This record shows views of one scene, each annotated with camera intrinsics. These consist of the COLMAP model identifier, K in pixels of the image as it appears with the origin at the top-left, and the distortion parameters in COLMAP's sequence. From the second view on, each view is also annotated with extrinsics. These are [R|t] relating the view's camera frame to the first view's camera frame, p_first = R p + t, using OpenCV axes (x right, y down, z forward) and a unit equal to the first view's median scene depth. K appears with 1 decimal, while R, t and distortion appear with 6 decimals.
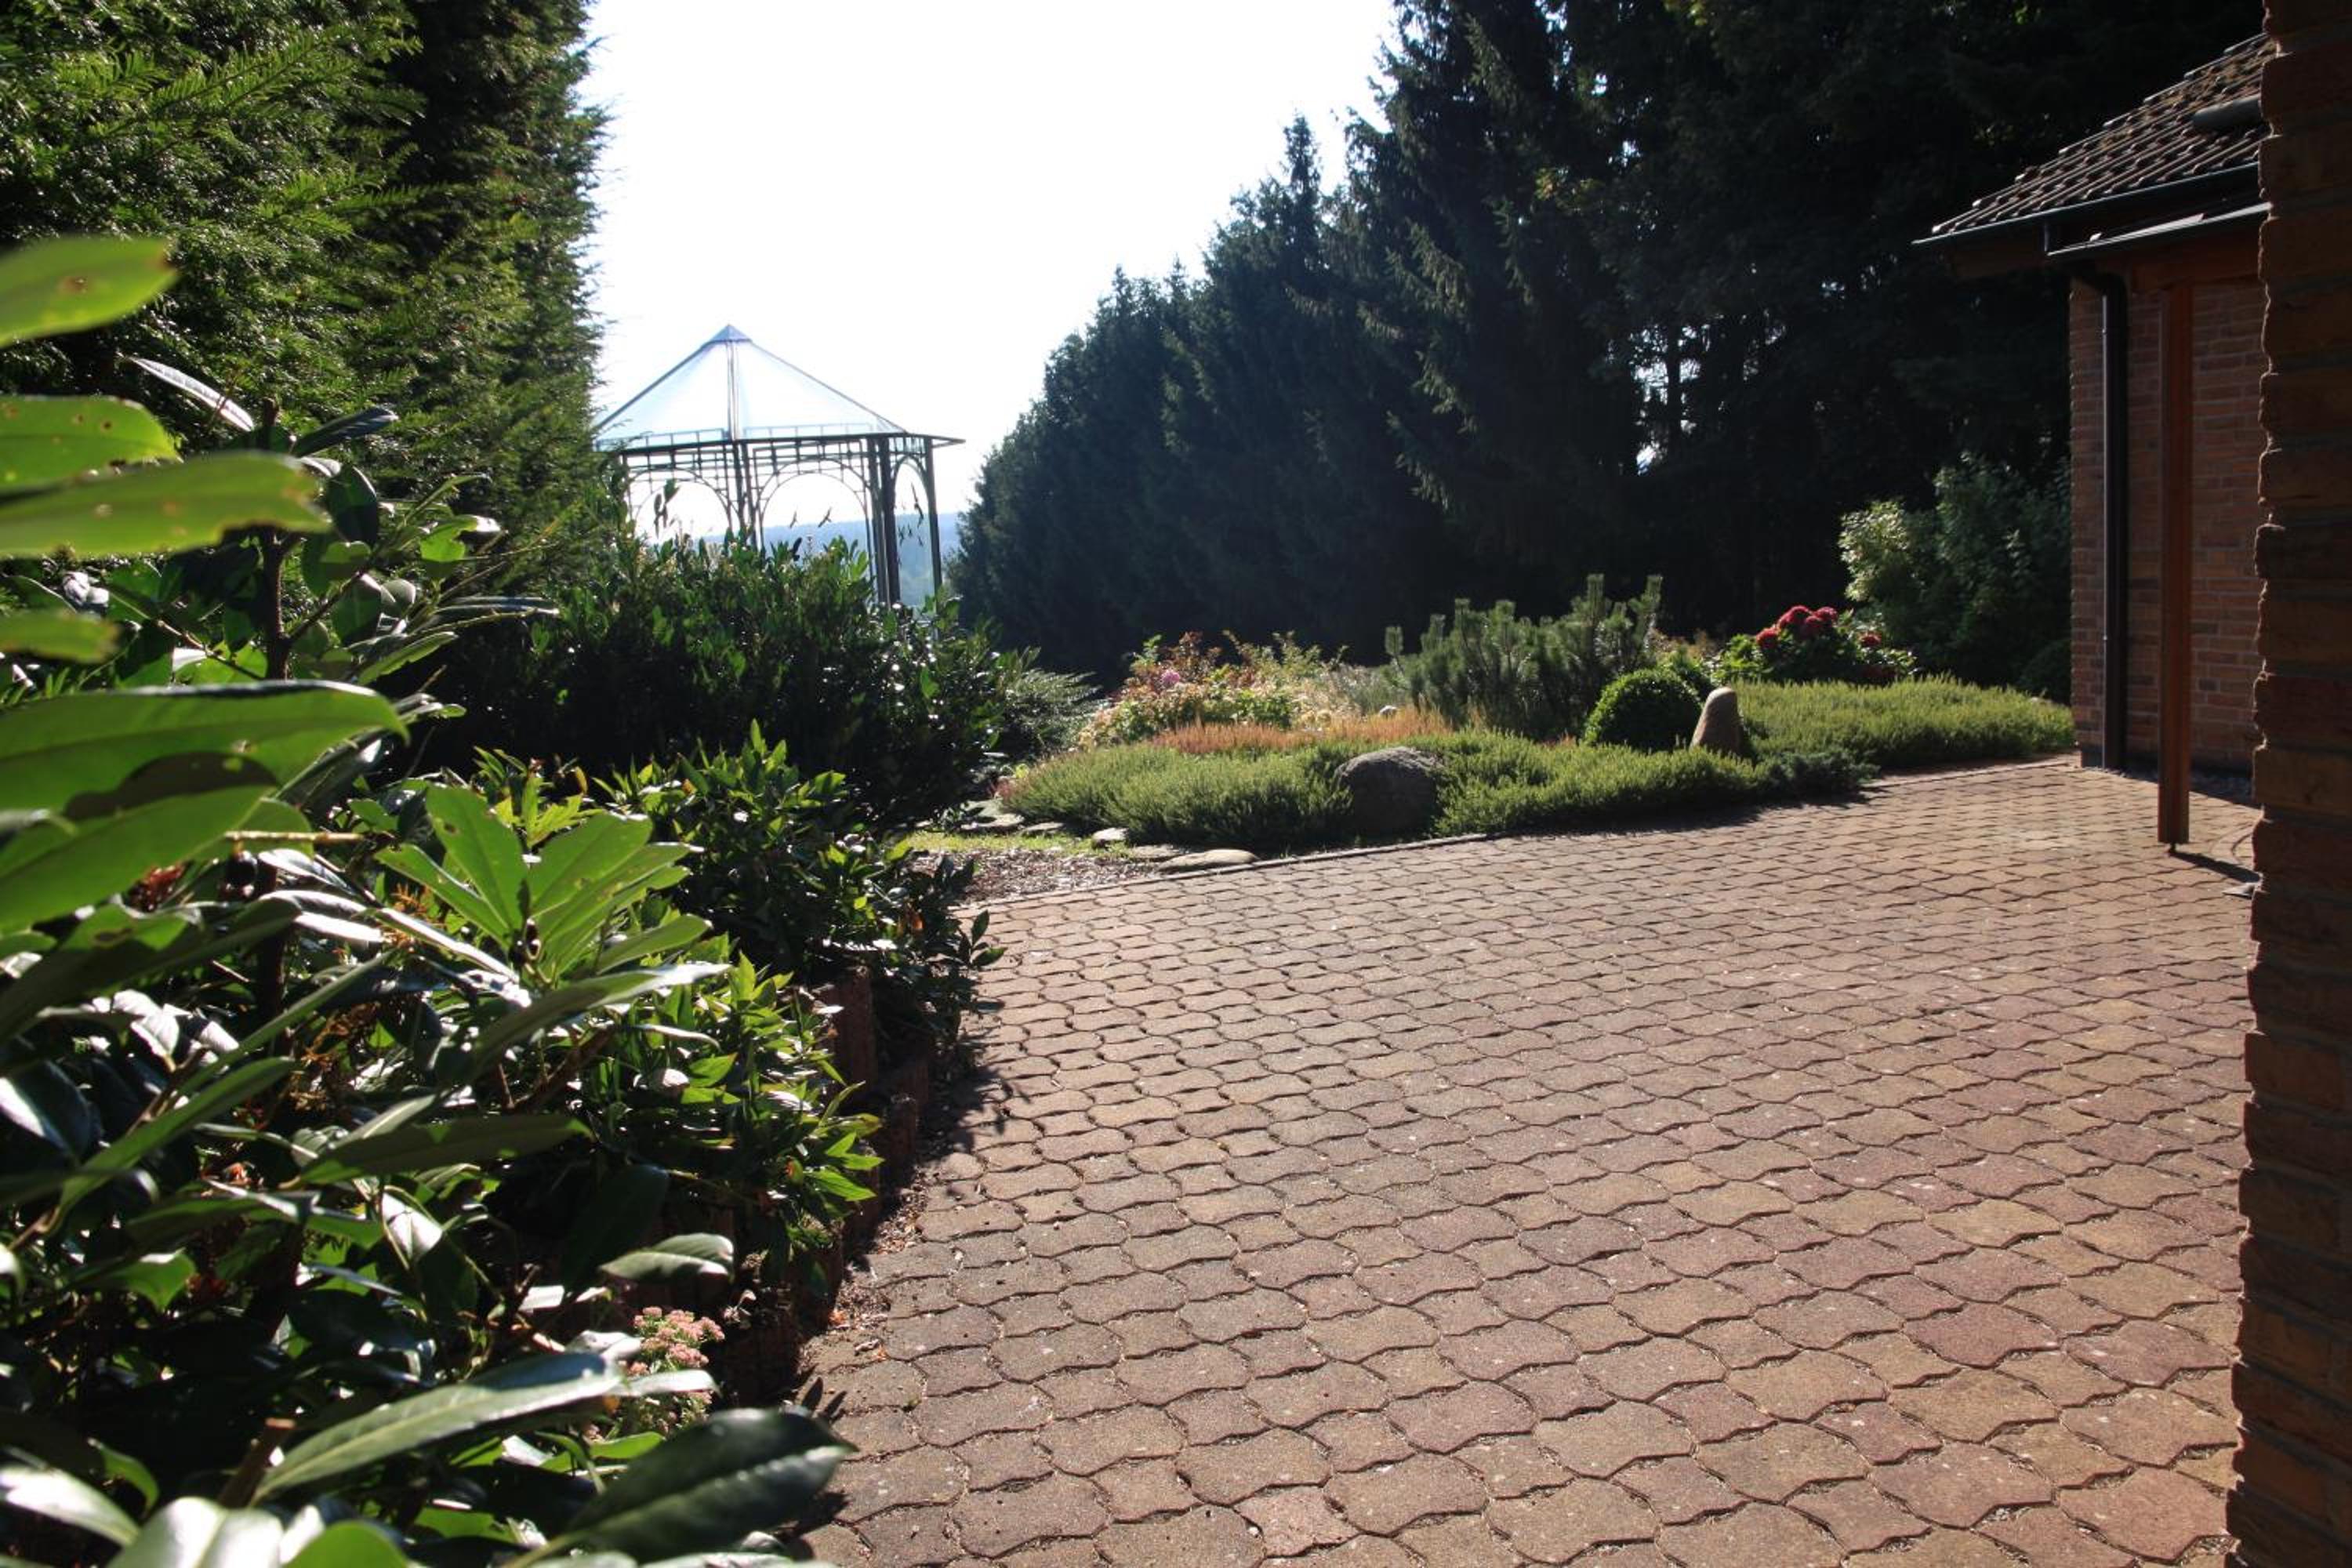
lens RADIAL K [[1975.2, 0, 1176.0], [0, 1975.2, 784.0], [0, 0, 1]] dist [-0.148892, -0.000413]
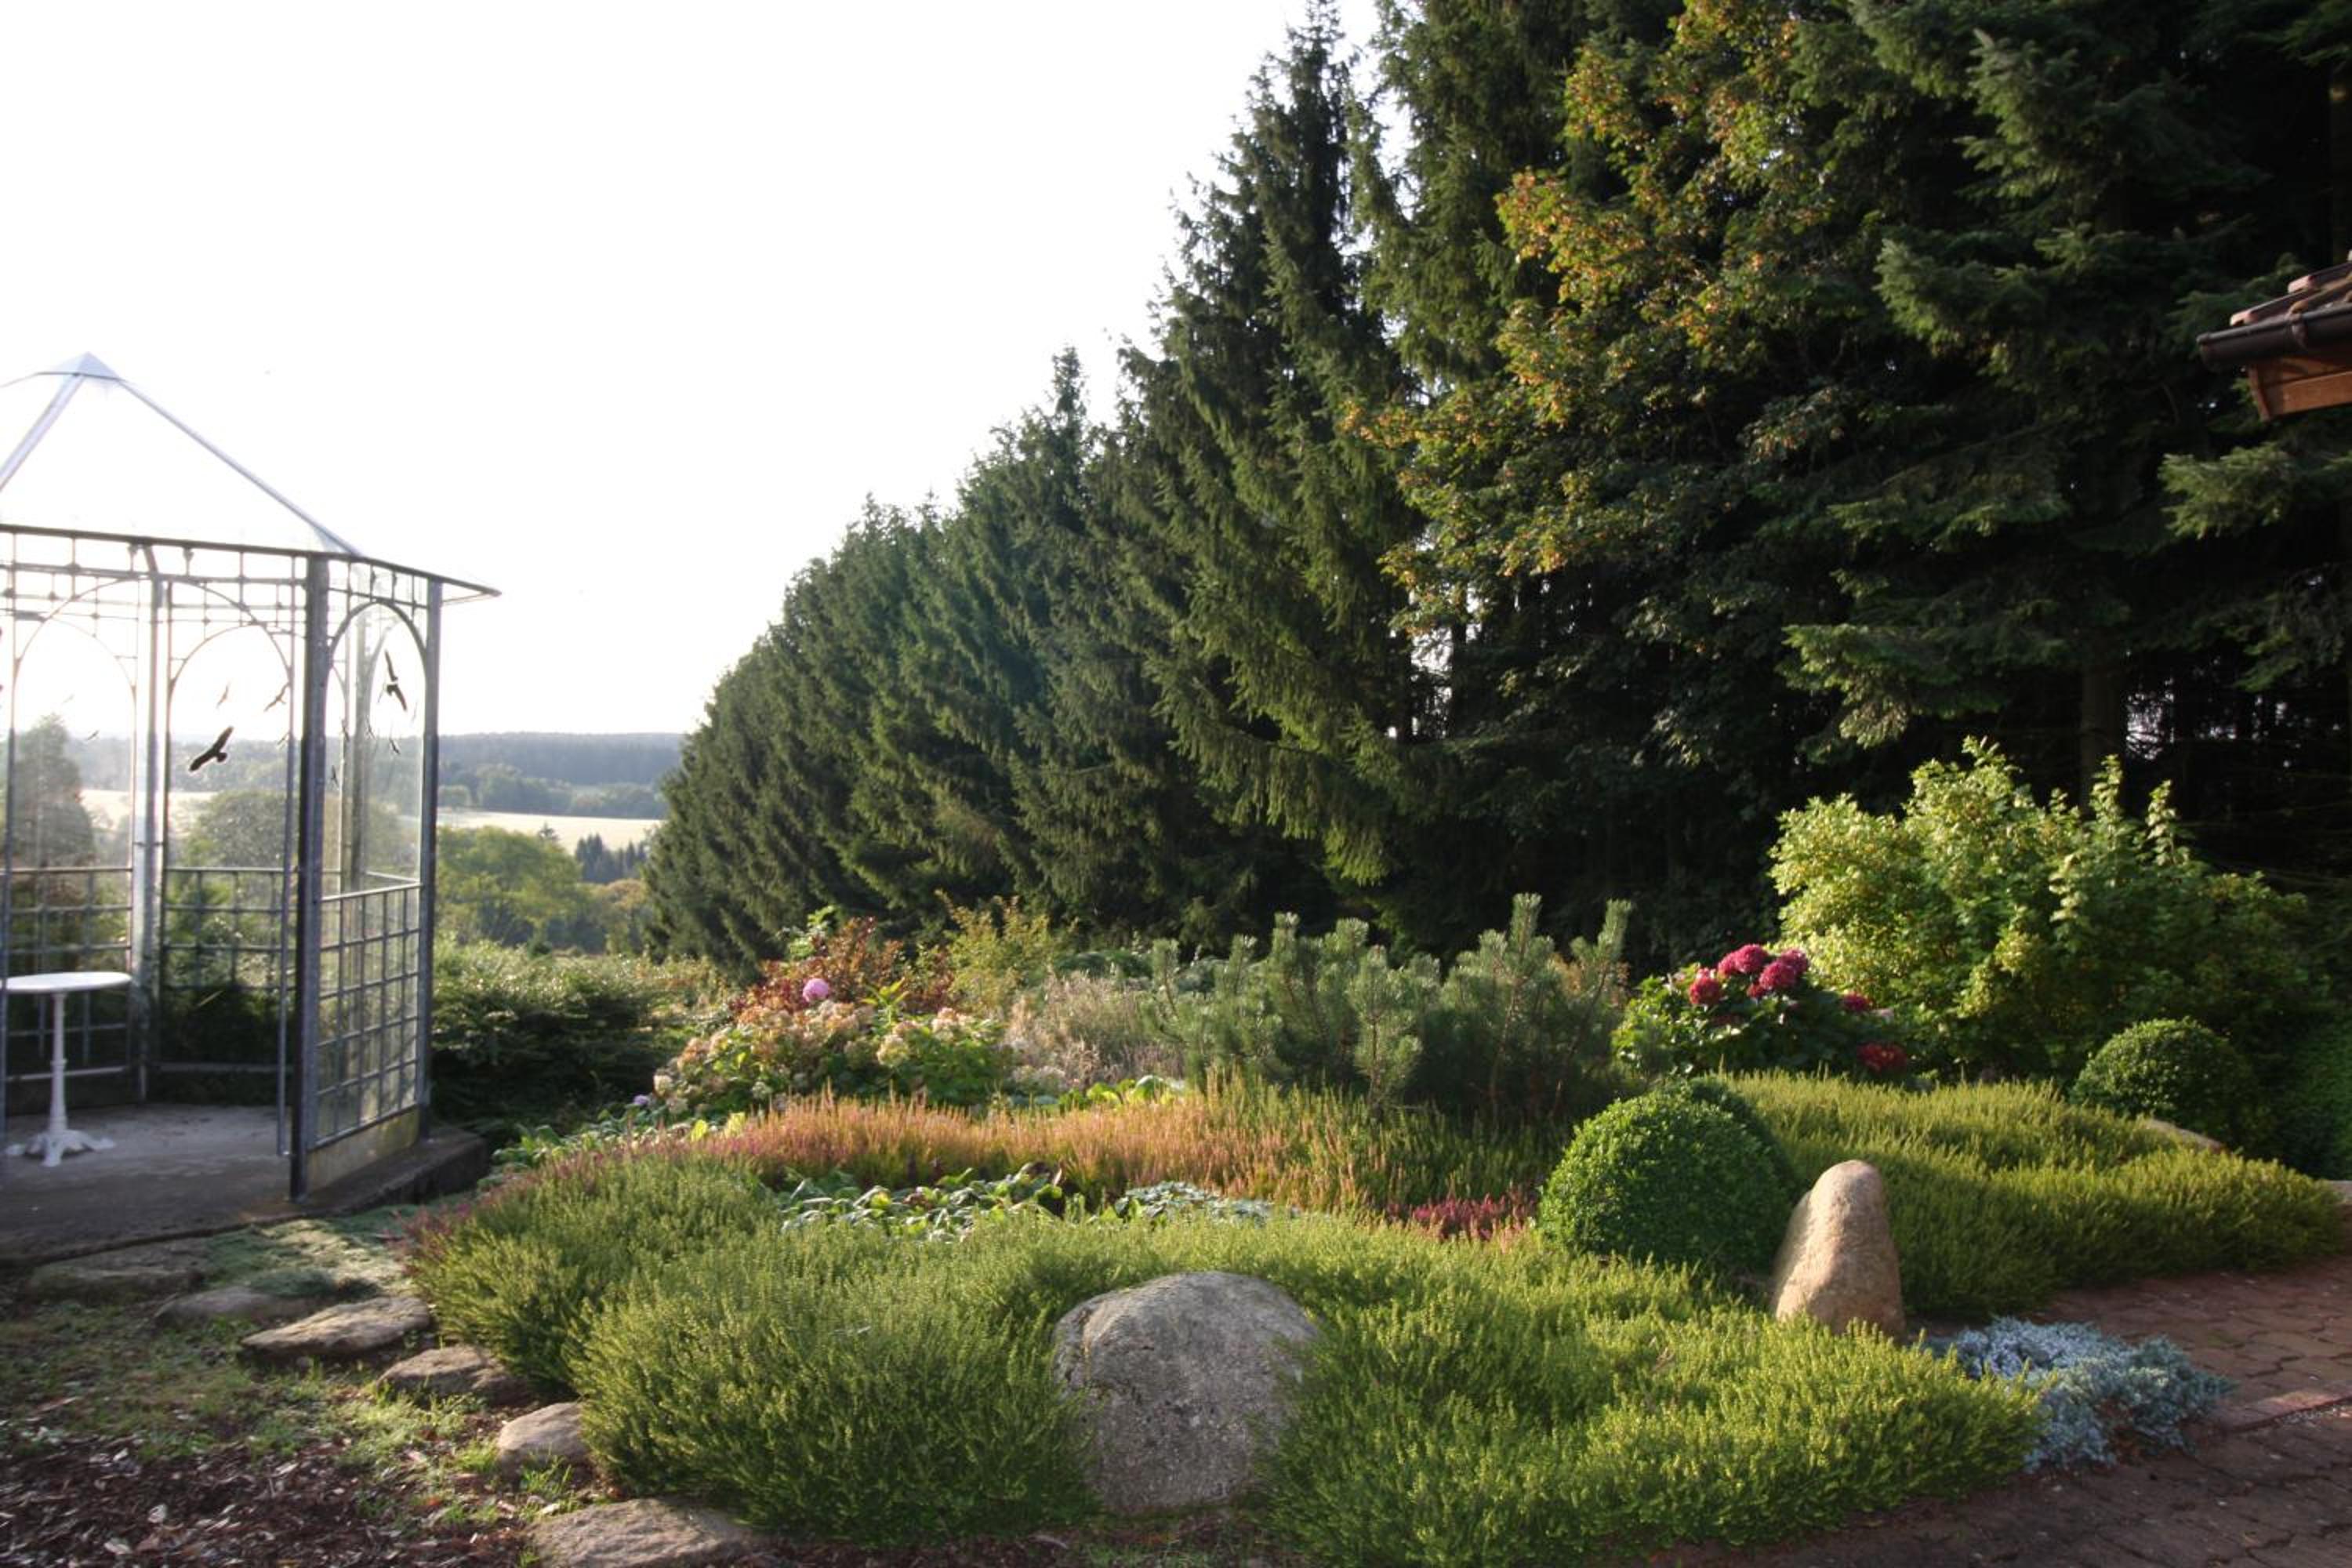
lens RADIAL K [[1742.2, 0, 1176.0], [0, 1742.2, 784.0], [0, 0, 1]] dist [0.000618, -0.000587]
pose [[0.986809, 0.080551, 0.140427, 0.012302], [-0.062318, 0.989590, -0.129721, -0.023250], [-0.149414, 0.119259, 0.981556, 0.177381]]
